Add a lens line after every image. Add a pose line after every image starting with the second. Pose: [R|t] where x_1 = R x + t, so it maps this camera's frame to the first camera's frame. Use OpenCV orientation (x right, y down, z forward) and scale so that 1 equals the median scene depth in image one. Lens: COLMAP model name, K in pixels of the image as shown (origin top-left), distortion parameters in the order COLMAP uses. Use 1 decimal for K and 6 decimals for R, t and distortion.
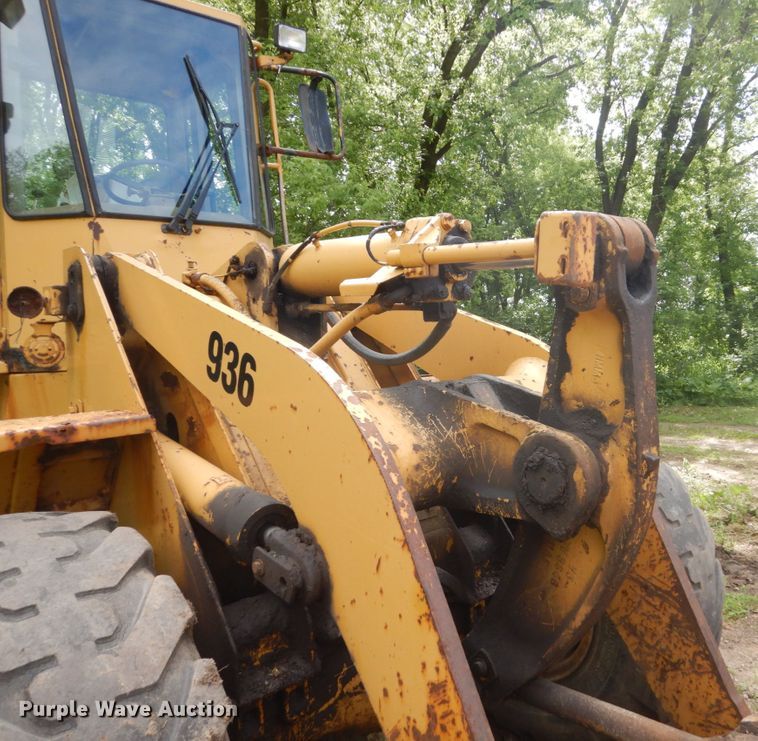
lens RADIAL K [[696.6, 0, 491.5], [0, 696.6, 367.3], [0, 0, 1]] dist [0.005368, 0.000000]
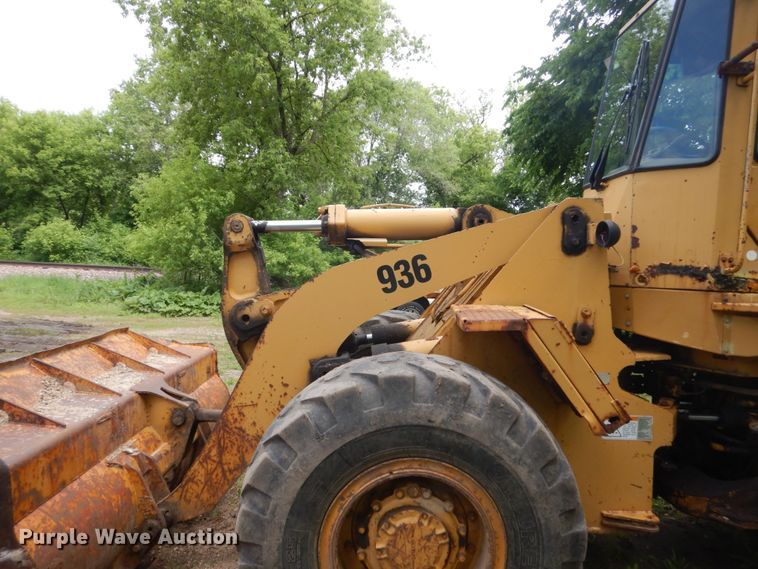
lens RADIAL K [[542.2, 0, 378.3], [0, 542.2, 278.3], [0, 0, 1]] dist [0.007825, -0.005639]
pose [[-0.724765, 0.038609, -0.687914, 0.996284], [-0.039620, 0.994441, 0.097555, -0.165749], [0.687857, 0.097960, -0.719206, 2.359768]]
